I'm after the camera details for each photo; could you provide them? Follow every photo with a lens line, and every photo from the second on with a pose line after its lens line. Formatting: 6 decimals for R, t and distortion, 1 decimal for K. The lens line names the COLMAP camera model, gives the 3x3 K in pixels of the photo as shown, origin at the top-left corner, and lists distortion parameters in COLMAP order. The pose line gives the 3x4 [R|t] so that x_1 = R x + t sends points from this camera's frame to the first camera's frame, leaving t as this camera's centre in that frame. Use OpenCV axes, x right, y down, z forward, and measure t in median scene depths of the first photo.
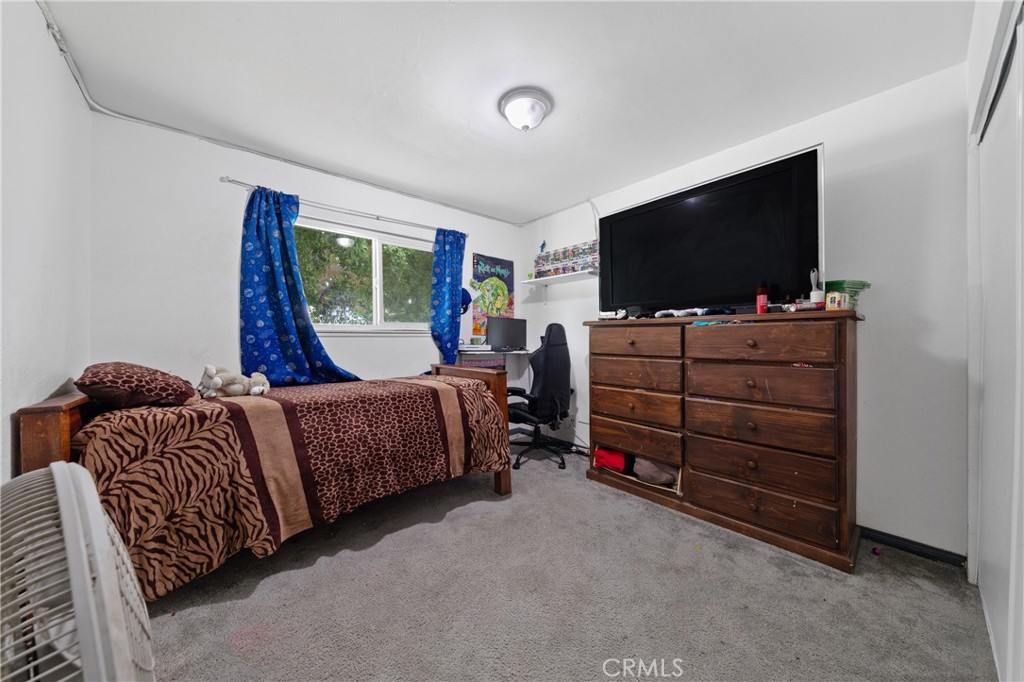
lens RADIAL K [[333.6, 0, 516.2], [0, 333.6, 344.5], [0, 0, 1]] dist [0.006940, -0.000932]
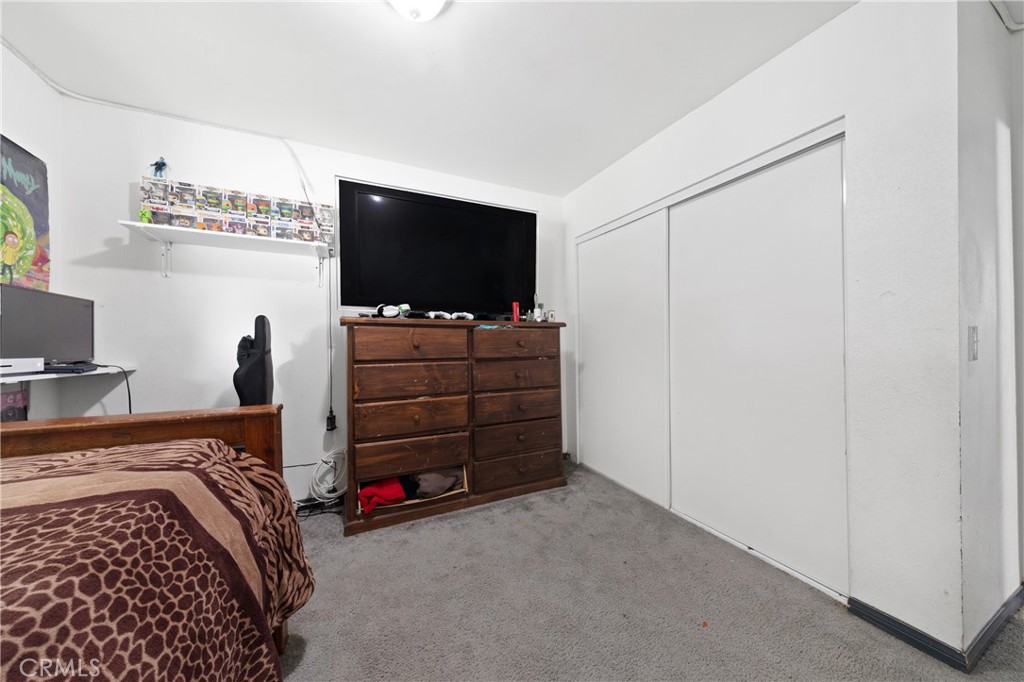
lens RADIAL K [[333.6, 0, 512.7], [0, 333.6, 334.3], [0, 0, 1]] dist [0.006940, -0.000932]
pose [[0.298923, 0.012996, 0.954189, -0.429251], [0.015619, 0.999707, -0.018509, -0.014102], [-0.954149, 0.020436, 0.298633, 0.510786]]
